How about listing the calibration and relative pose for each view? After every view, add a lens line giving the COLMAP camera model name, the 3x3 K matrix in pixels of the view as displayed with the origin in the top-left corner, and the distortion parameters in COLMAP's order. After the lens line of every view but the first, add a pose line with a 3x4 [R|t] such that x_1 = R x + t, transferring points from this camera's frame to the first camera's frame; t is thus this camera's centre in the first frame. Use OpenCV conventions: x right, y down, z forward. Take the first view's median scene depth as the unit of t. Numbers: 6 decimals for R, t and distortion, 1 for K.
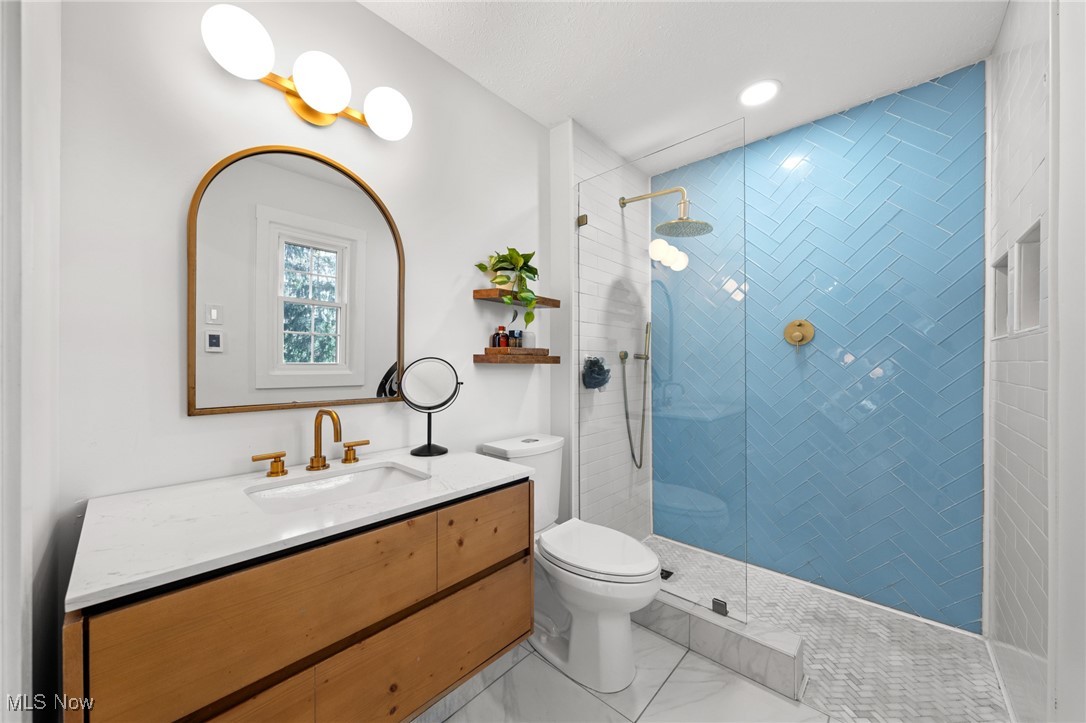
lens RADIAL K [[390.3, 0, 535.6], [0, 390.3, 368.7], [0, 0, 1]] dist [-0.002442, -0.000081]
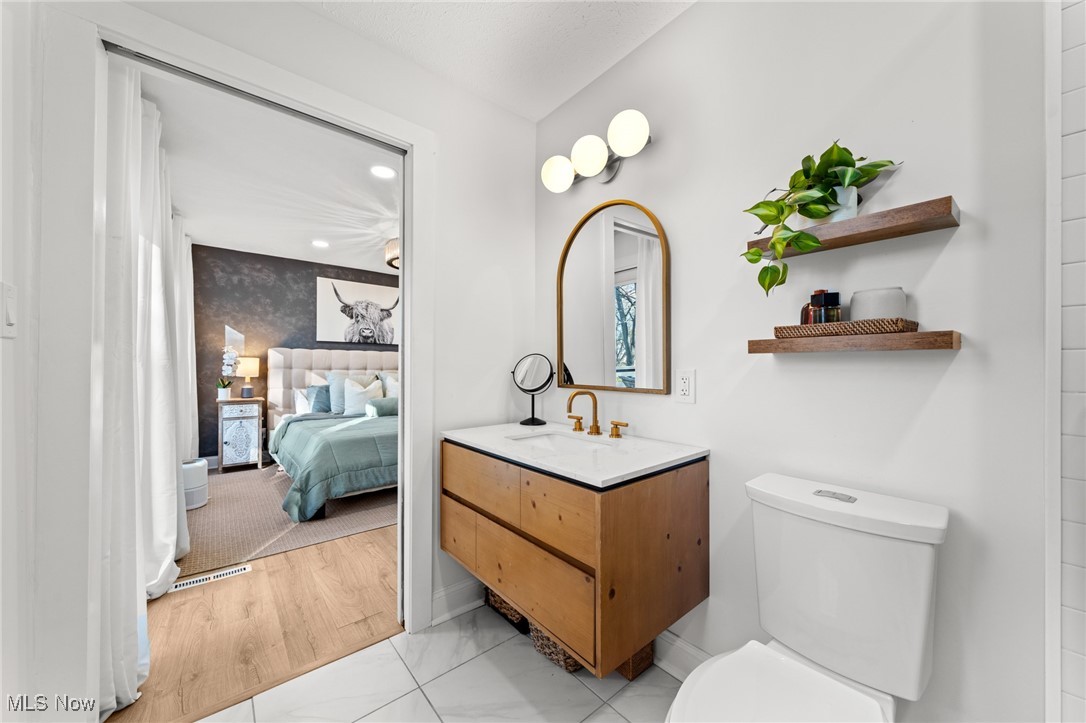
lens RADIAL K [[390.3, 0, 535.8], [0, 390.3, 361.0], [0, 0, 1]] dist [-0.002442, -0.000081]
pose [[-0.137212, -0.008393, -0.990506, 0.934252], [-0.003380, 0.999962, -0.008005, 0.010160], [0.990536, 0.002249, -0.137235, 1.086787]]
